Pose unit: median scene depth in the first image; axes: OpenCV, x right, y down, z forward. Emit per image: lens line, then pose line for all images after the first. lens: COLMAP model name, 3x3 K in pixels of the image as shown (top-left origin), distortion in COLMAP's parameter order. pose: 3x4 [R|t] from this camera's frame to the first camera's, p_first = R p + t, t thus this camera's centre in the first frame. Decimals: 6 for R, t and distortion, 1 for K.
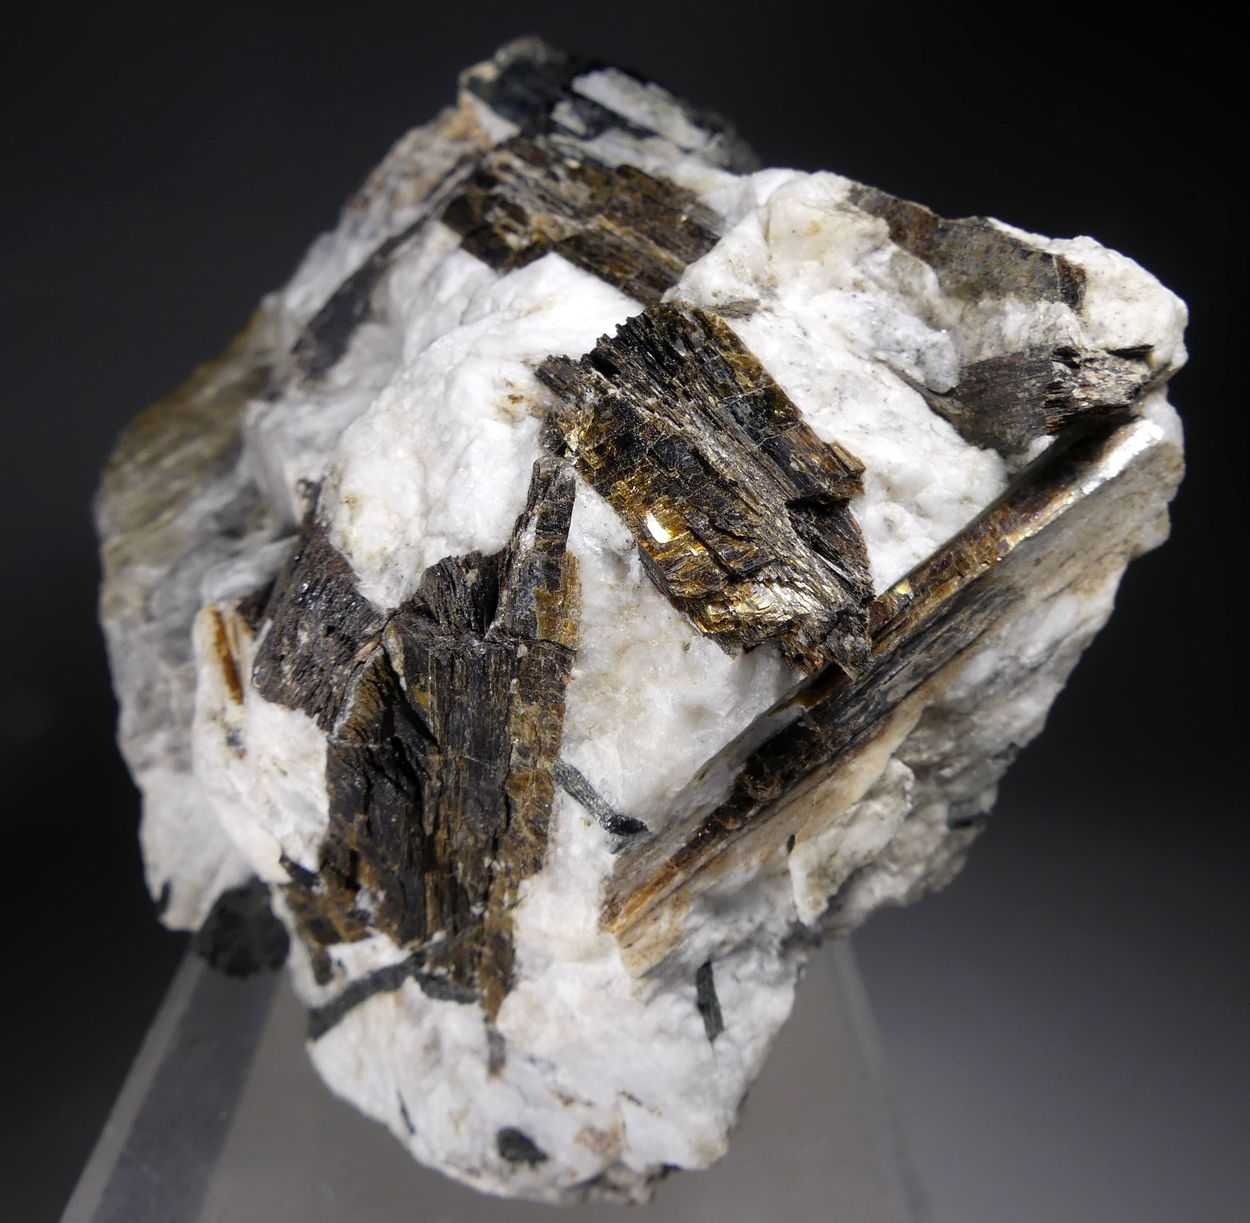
lens RADIAL K [[1240.4, 0, 690.5], [0, 1240.4, 609.6], [0, 0, 1]] dist [-0.051006, 0.162902]
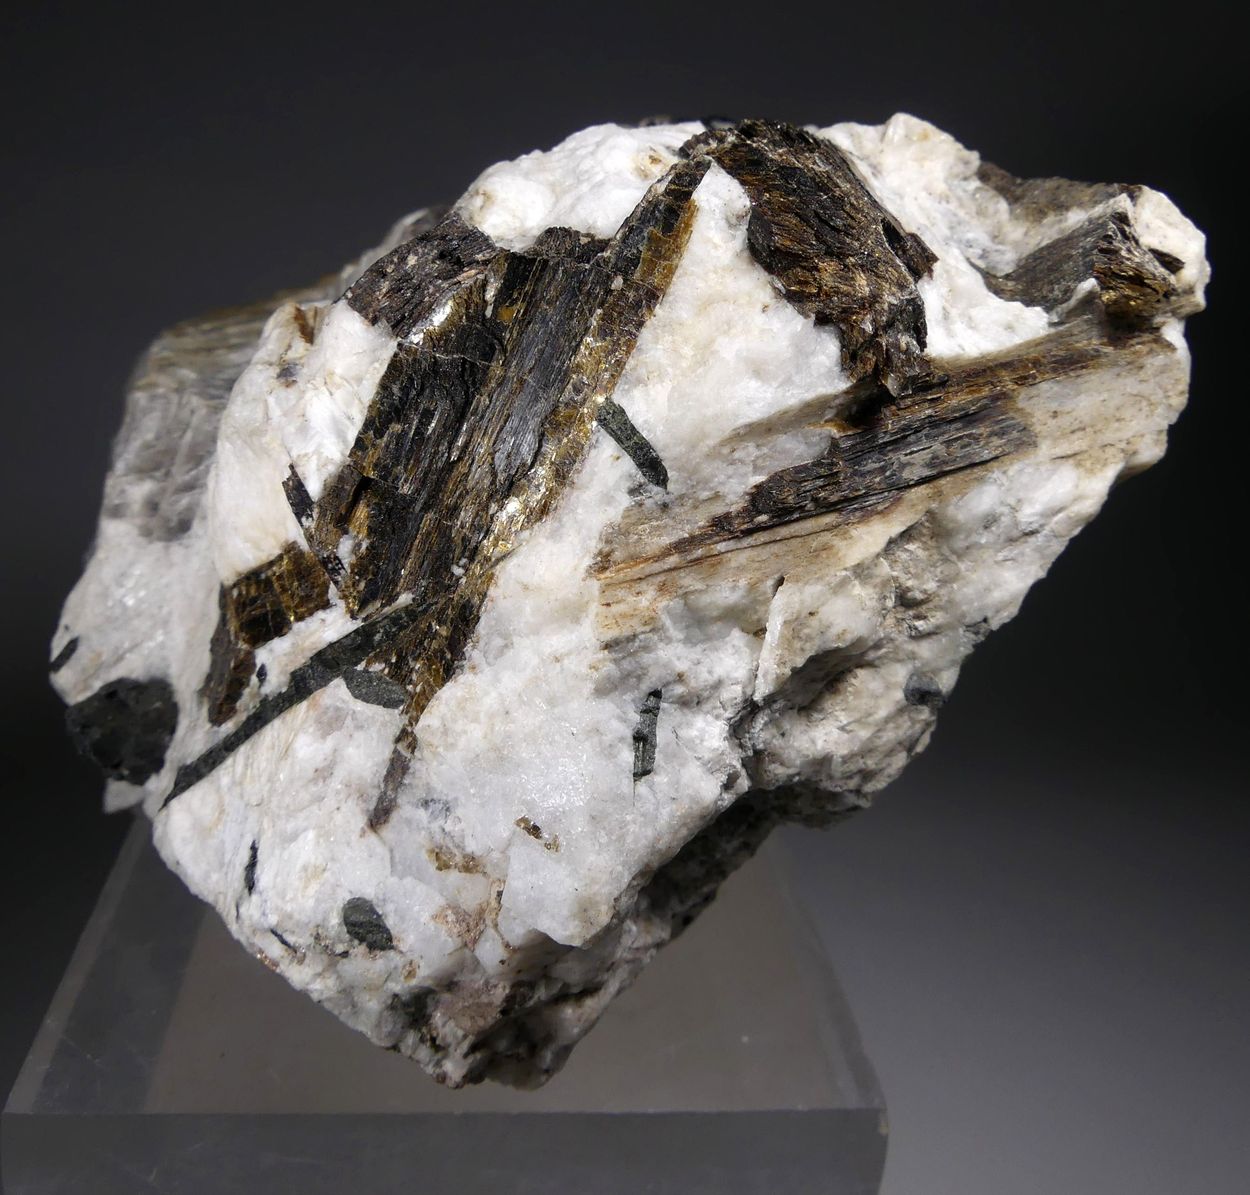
lens RADIAL K [[1295.5, 0, 625.0], [0, 1295.5, 597.5], [0, 0, 1]] dist [-0.008726, -0.016421]
pose [[0.950881, 0.309456, -0.007927, -0.029103], [-0.288867, 0.877827, -0.382067, 0.657963], [-0.111275, 0.365590, 0.924101, 0.019318]]
